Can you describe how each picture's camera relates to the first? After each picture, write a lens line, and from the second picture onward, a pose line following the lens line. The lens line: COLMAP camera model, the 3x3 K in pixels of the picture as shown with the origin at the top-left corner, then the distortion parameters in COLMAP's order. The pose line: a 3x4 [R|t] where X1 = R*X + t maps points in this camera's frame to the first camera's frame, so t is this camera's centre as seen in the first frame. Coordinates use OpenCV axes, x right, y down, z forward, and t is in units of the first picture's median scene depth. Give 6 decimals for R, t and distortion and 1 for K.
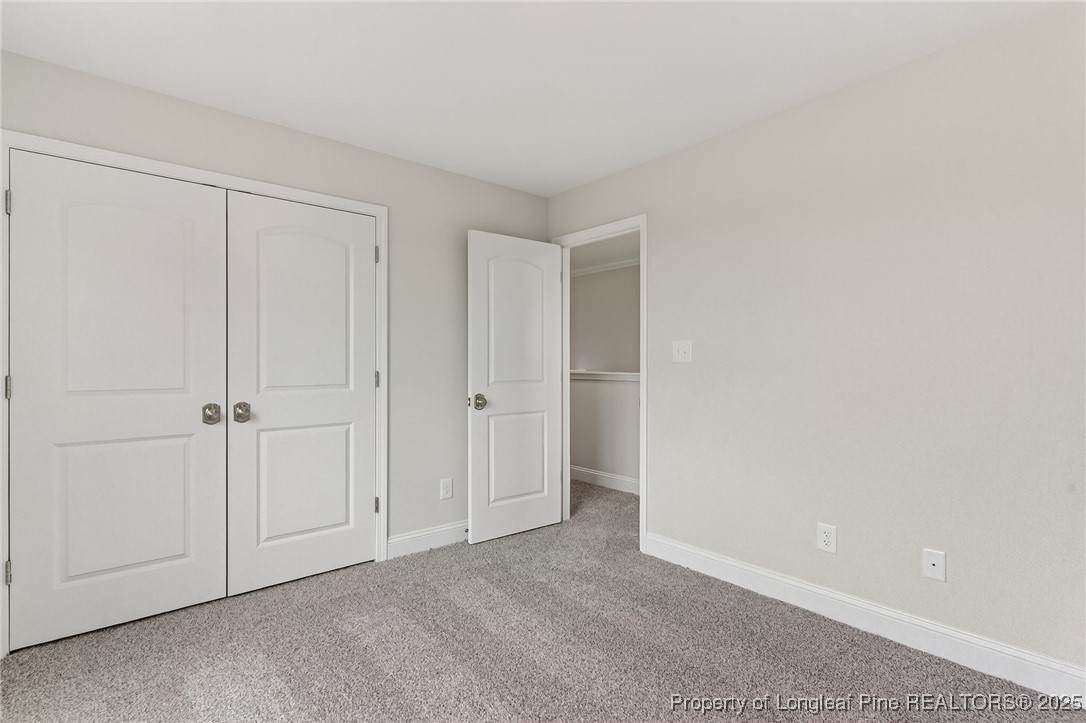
lens RADIAL K [[516.8, 0, 543.3], [0, 516.8, 360.7], [0, 0, 1]] dist [0.003972, -0.000830]
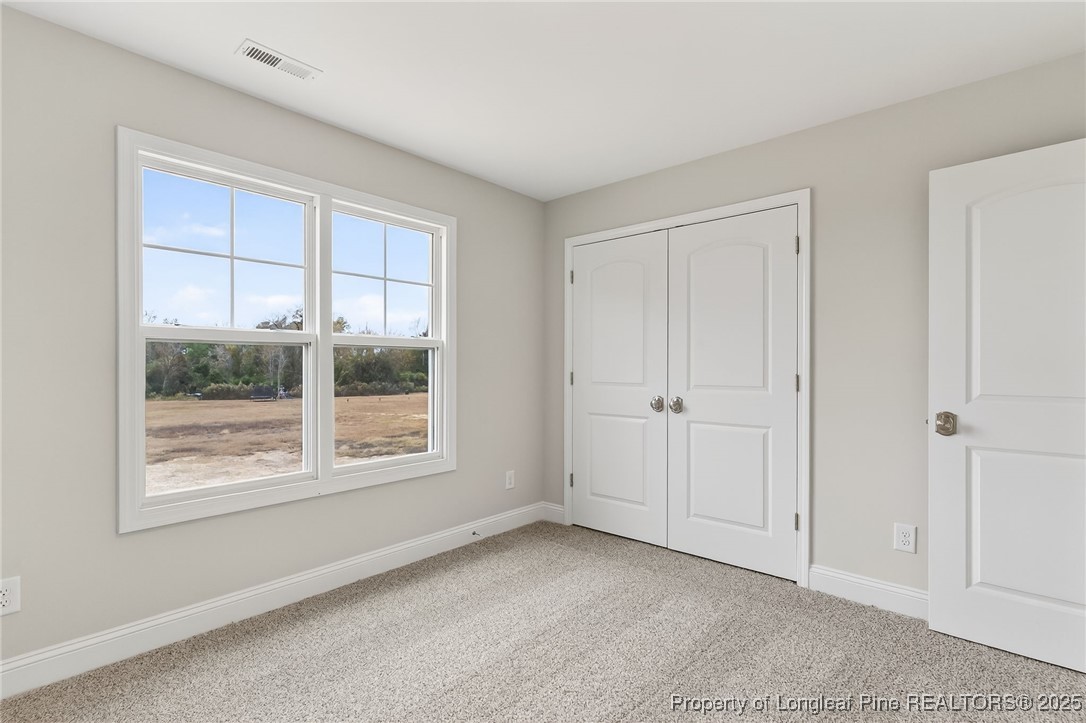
lens RADIAL K [[521.6, 0, 545.2], [0, 521.6, 370.1], [0, 0, 1]] dist [0.005110, -0.001398]
pose [[0.141461, 0.005937, -0.989926, 0.593369], [-0.000436, 0.999982, 0.005935, 0.008559], [0.989944, -0.000407, 0.141461, 0.496233]]
